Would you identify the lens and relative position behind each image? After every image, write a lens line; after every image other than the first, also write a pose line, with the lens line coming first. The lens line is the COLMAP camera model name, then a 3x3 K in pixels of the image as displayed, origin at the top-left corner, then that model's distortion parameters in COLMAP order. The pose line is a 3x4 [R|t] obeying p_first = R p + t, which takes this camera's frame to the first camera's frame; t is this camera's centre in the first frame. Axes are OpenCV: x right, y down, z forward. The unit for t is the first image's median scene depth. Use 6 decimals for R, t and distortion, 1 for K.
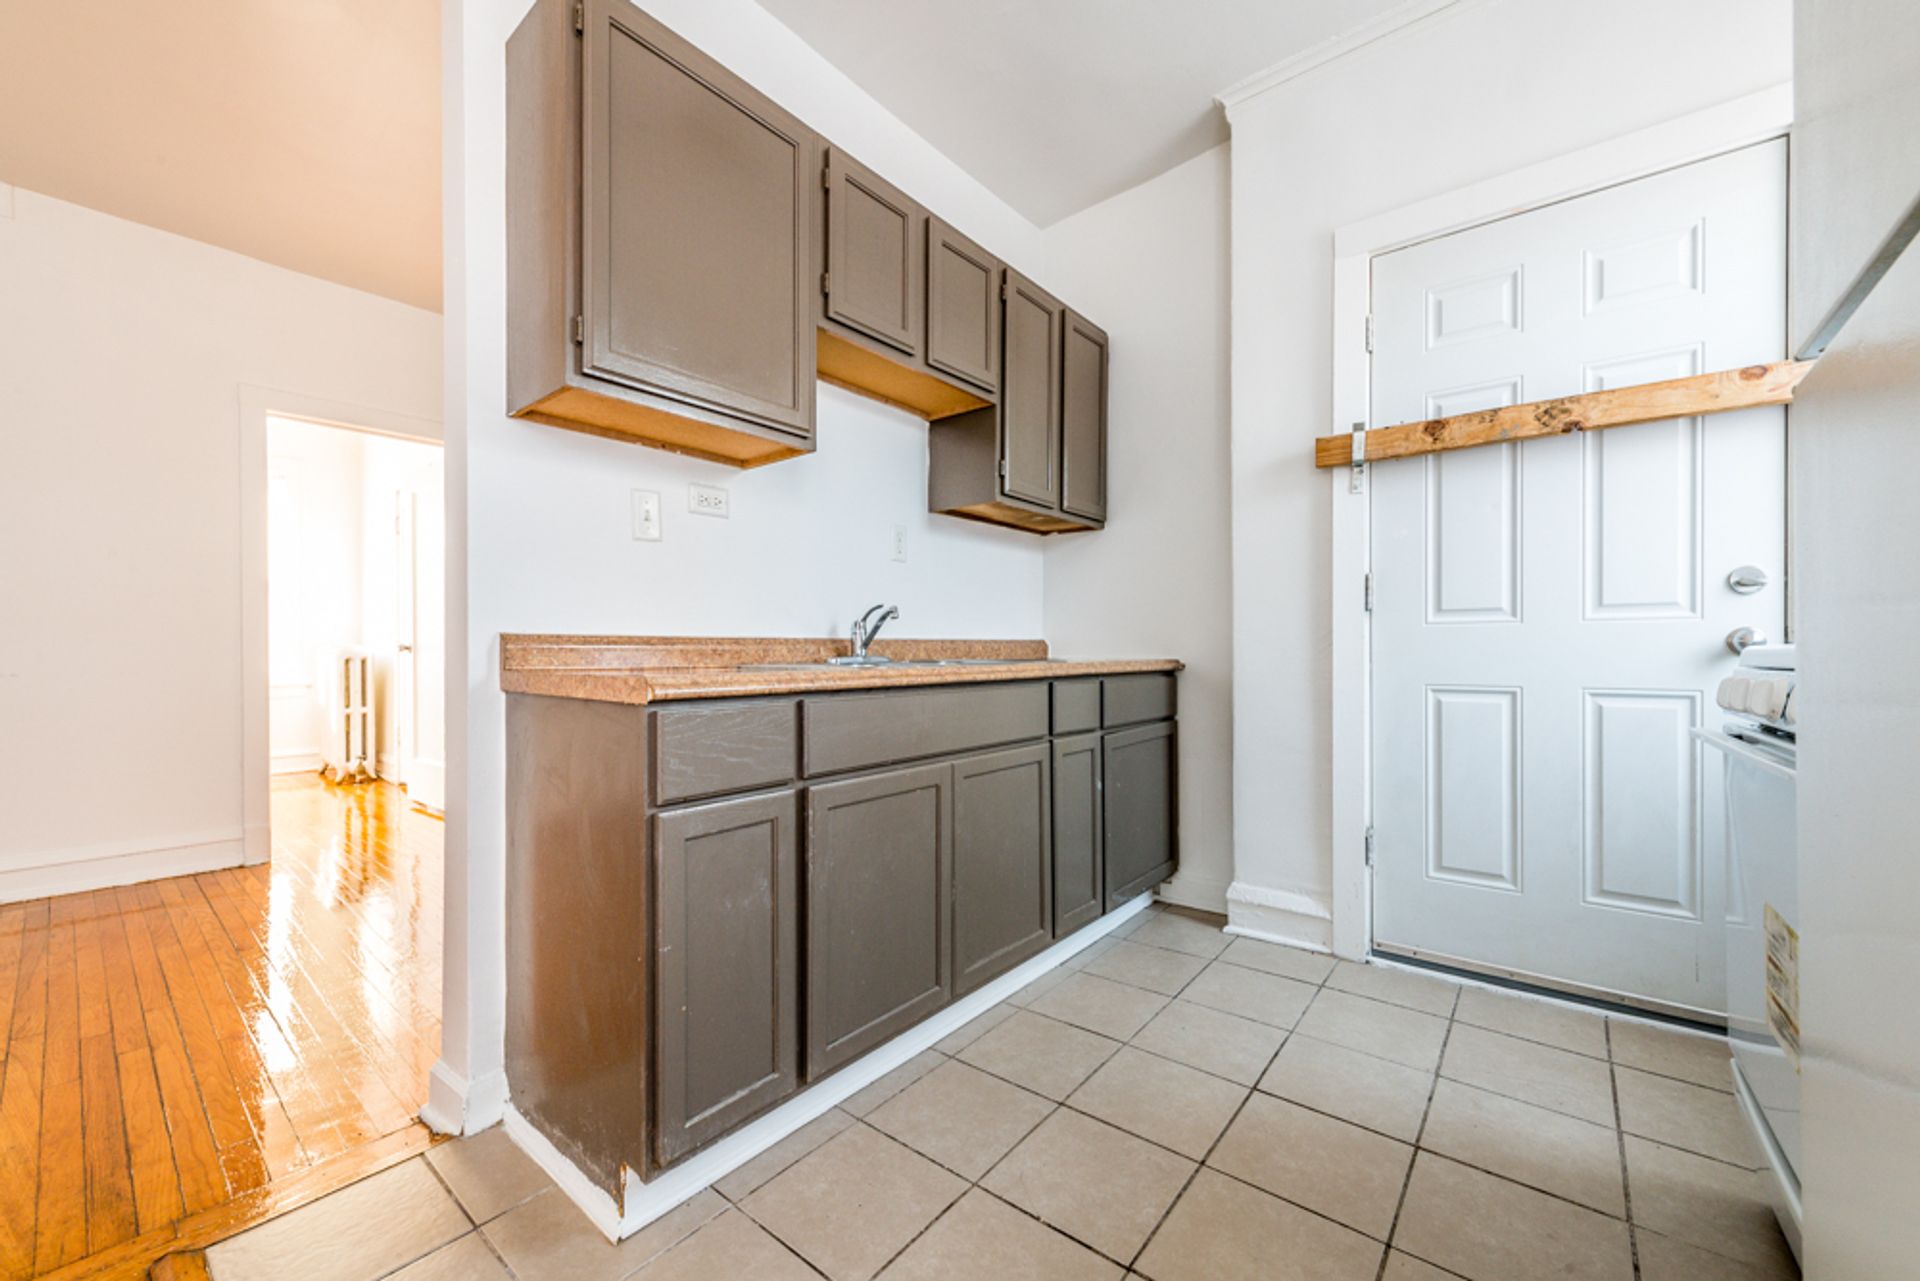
lens RADIAL K [[826.7, 0, 946.5], [0, 826.7, 658.0], [0, 0, 1]] dist [0.011330, -0.004044]
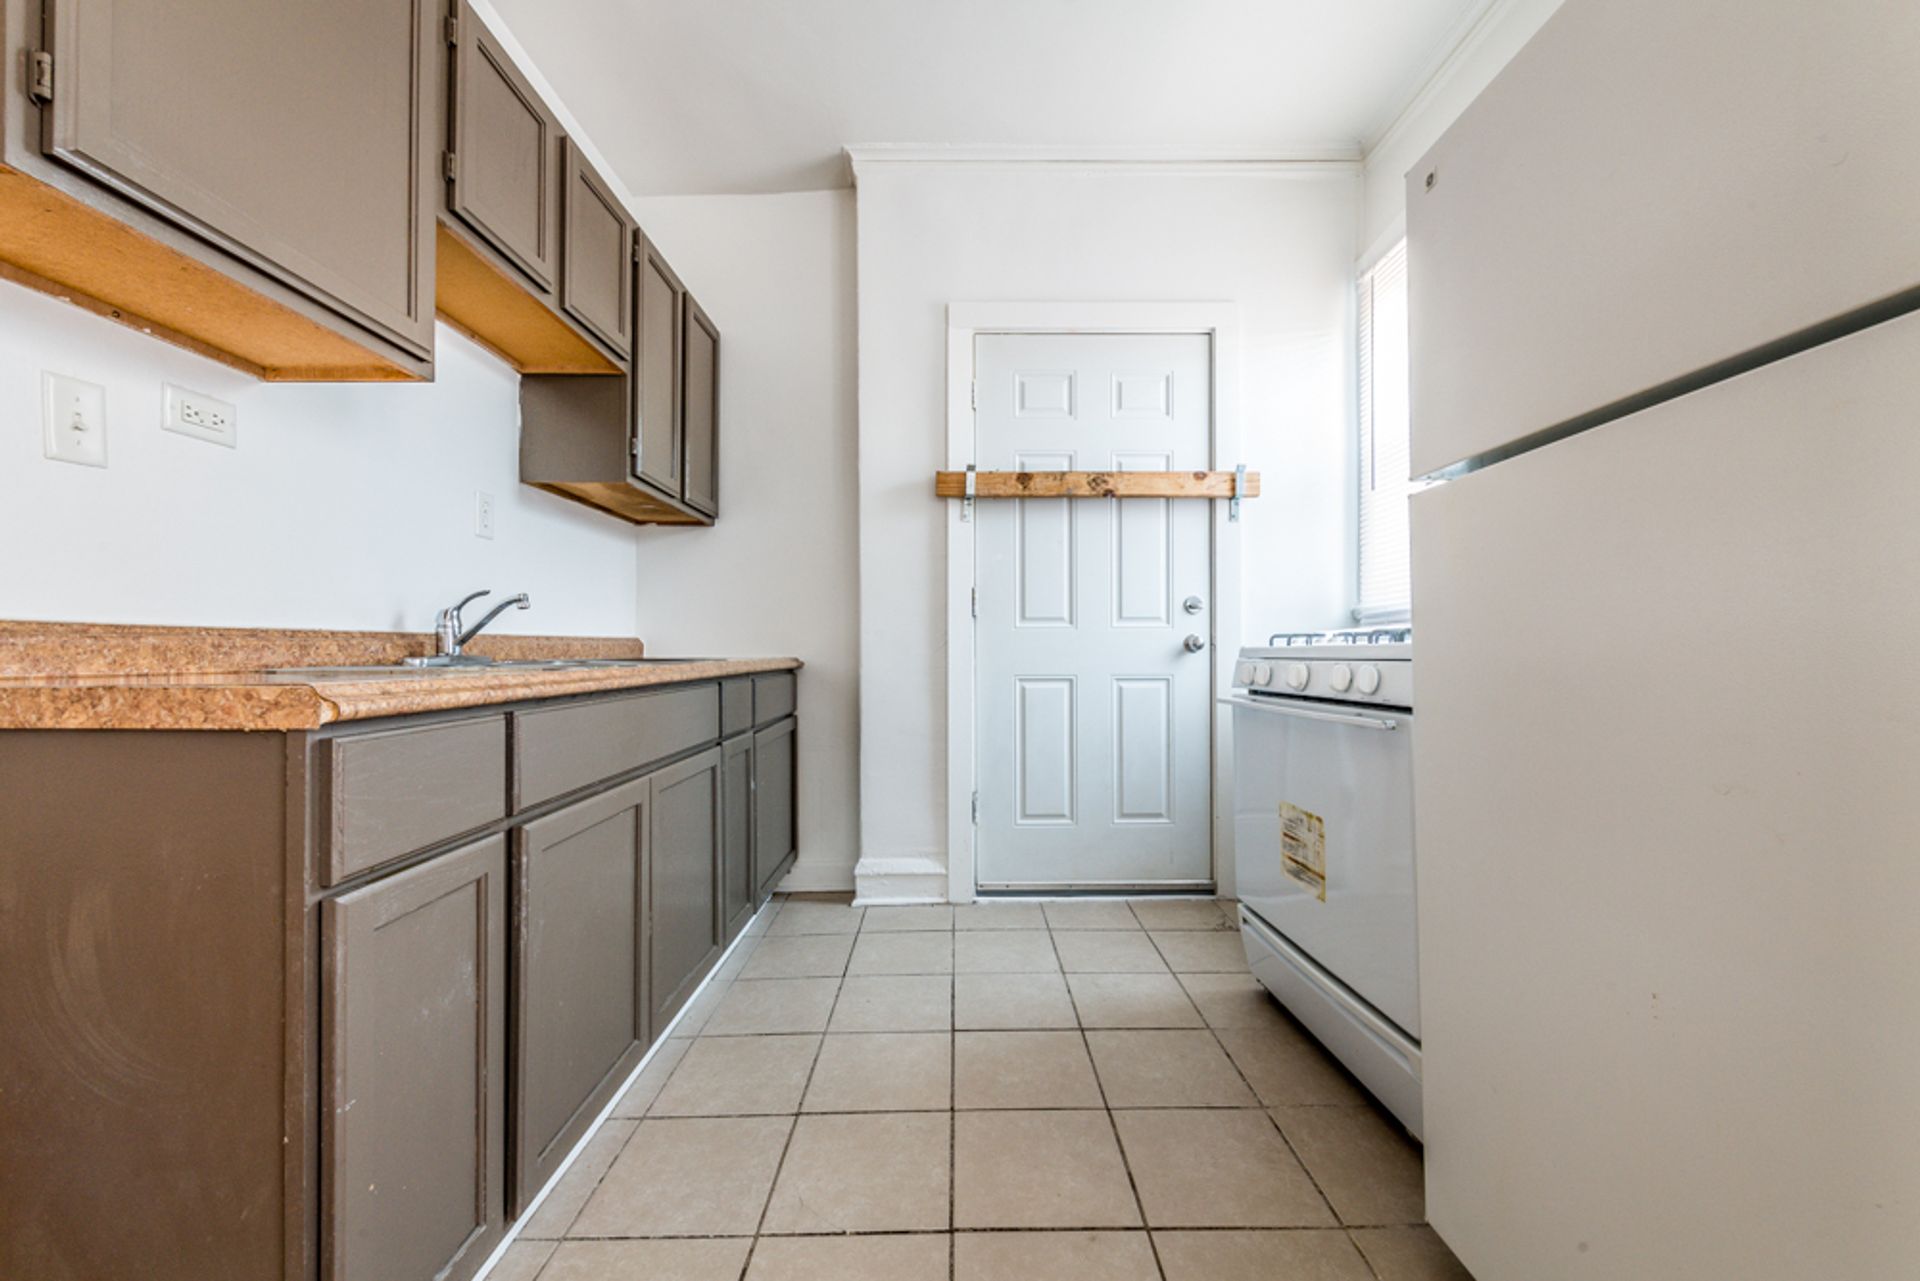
lens RADIAL K [[769.8, 0, 988.4], [0, 769.8, 646.0], [0, 0, 1]] dist [0.013261, -0.003602]
pose [[0.735938, 0.004836, 0.677031, -0.263180], [0.006328, 0.999882, -0.014021, 0.002699], [-0.677019, 0.014602, 0.735821, 0.145554]]
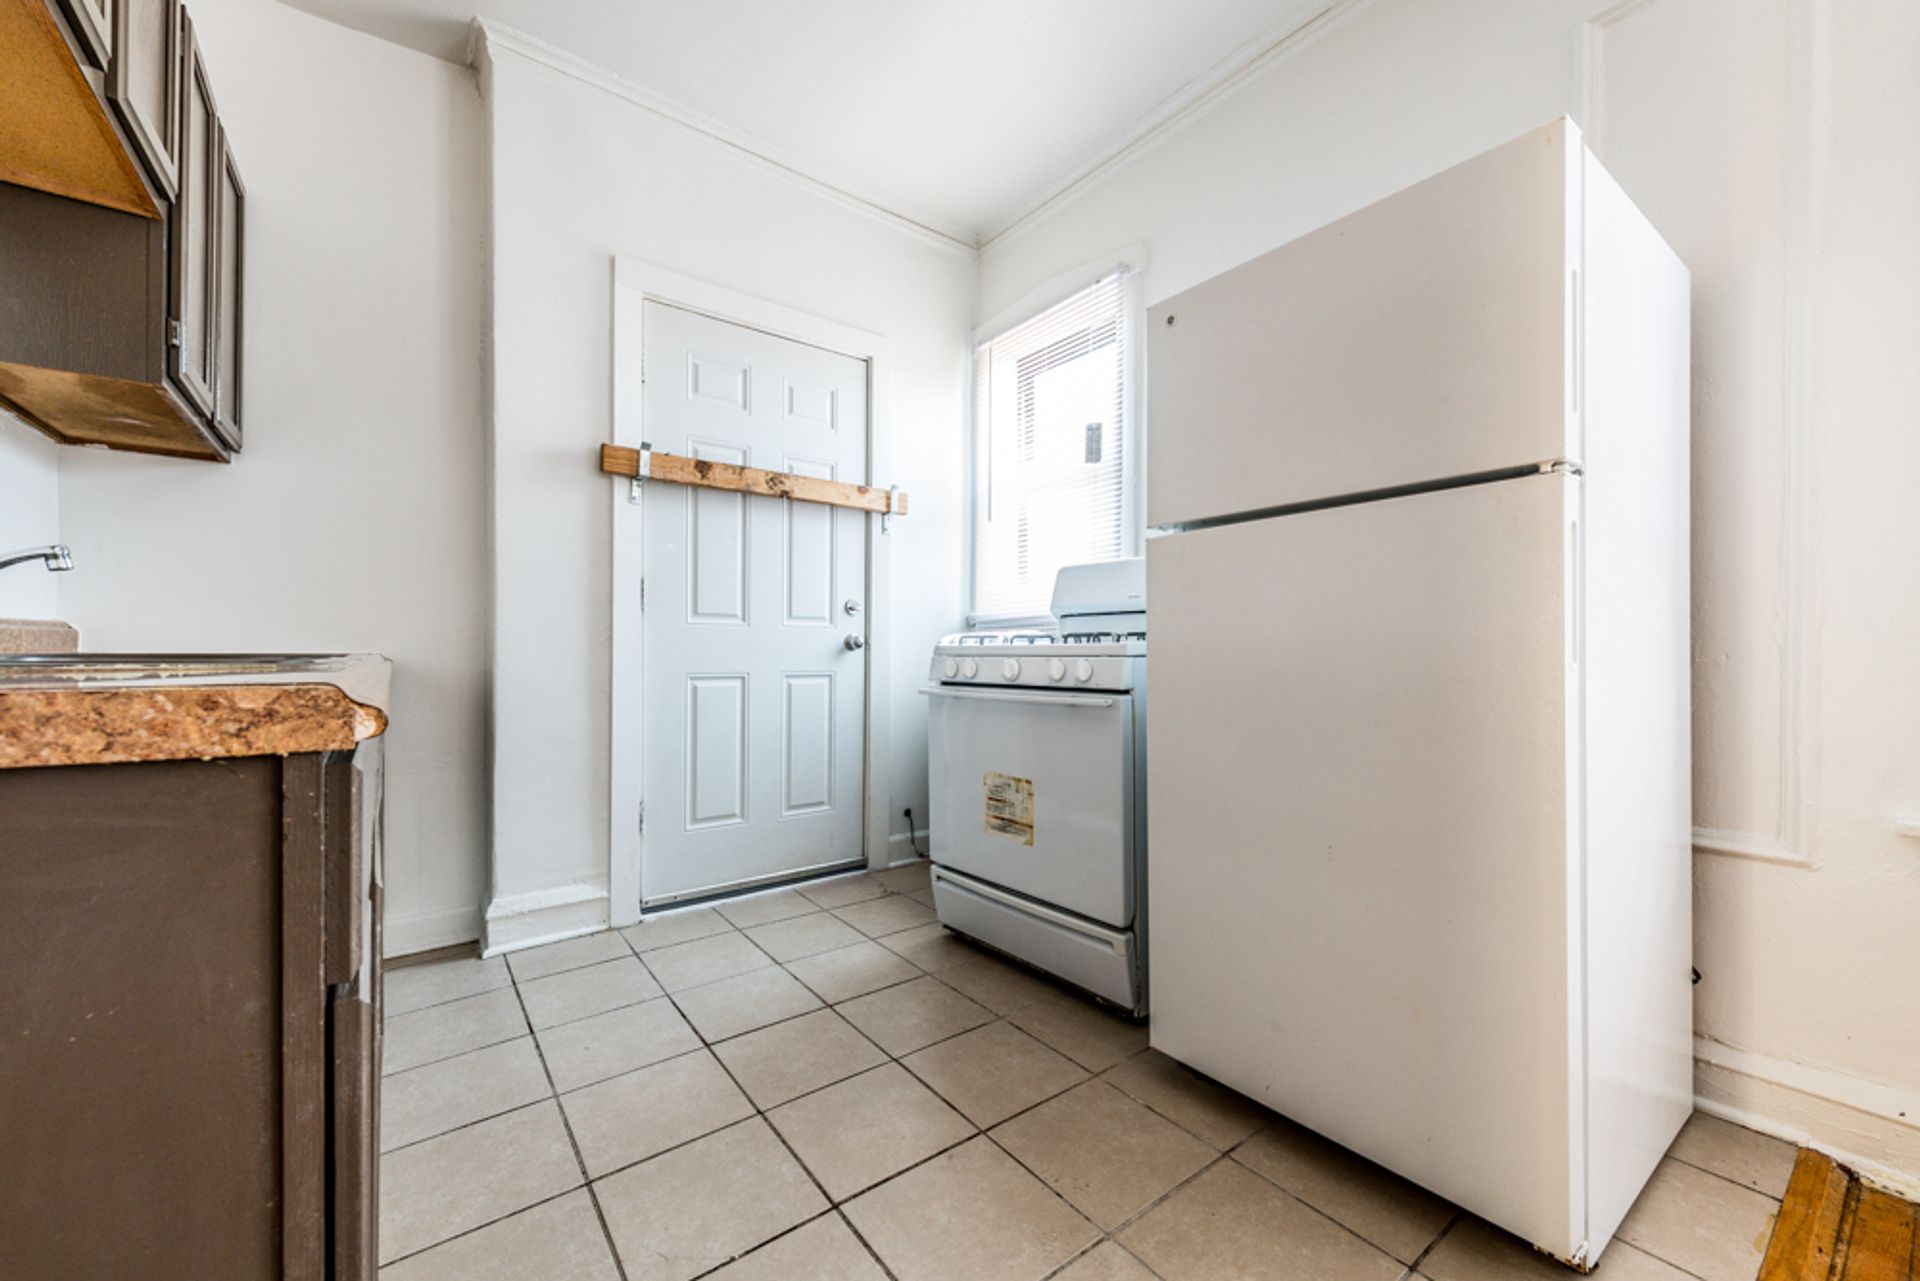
lens RADIAL K [[769.8, 0, 954.1], [0, 769.8, 657.1], [0, 0, 1]] dist [0.013261, -0.003602]
pose [[0.166338, -0.003367, 0.986063, -0.474991], [0.003621, 0.999990, 0.002804, 0.005839], [-0.986062, 0.003104, 0.166348, 0.421525]]
